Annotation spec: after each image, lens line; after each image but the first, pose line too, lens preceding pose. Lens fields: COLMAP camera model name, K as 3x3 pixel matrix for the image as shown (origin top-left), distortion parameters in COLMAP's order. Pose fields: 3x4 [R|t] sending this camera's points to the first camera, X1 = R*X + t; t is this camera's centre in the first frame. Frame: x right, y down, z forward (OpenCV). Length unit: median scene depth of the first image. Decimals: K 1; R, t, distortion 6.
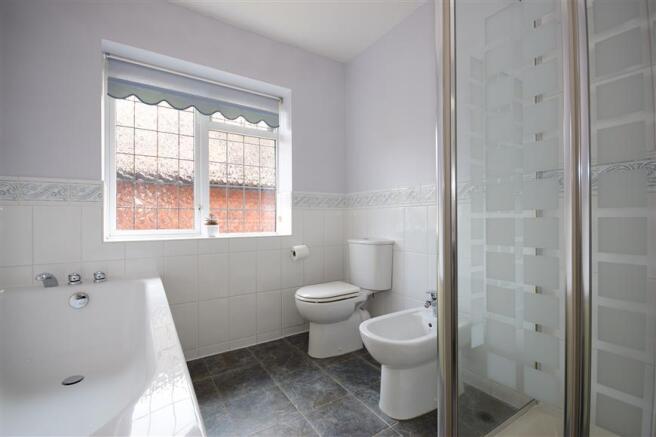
lens RADIAL K [[292.2, 0, 331.4], [0, 292.2, 220.2], [0, 0, 1]] dist [0.010650, -0.001466]
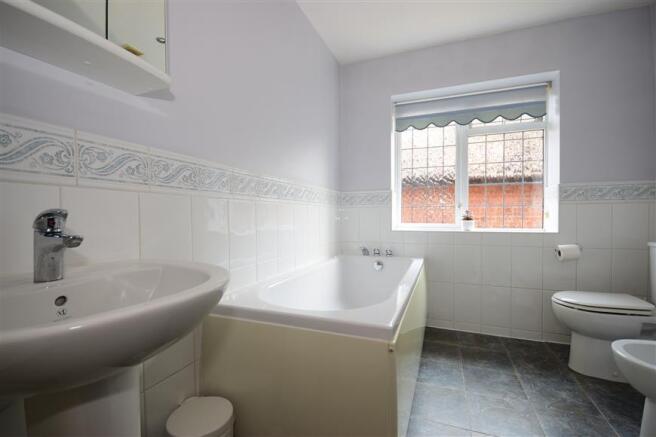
lens RADIAL K [[292.2, 0, 327.5], [0, 292.2, 217.9], [0, 0, 1]] dist [0.010650, -0.001466]
pose [[0.581627, 0.006956, -0.813426, 0.211719], [-0.000128, 0.999964, 0.008459, -0.002977], [0.813456, -0.004816, 0.581607, -0.119140]]
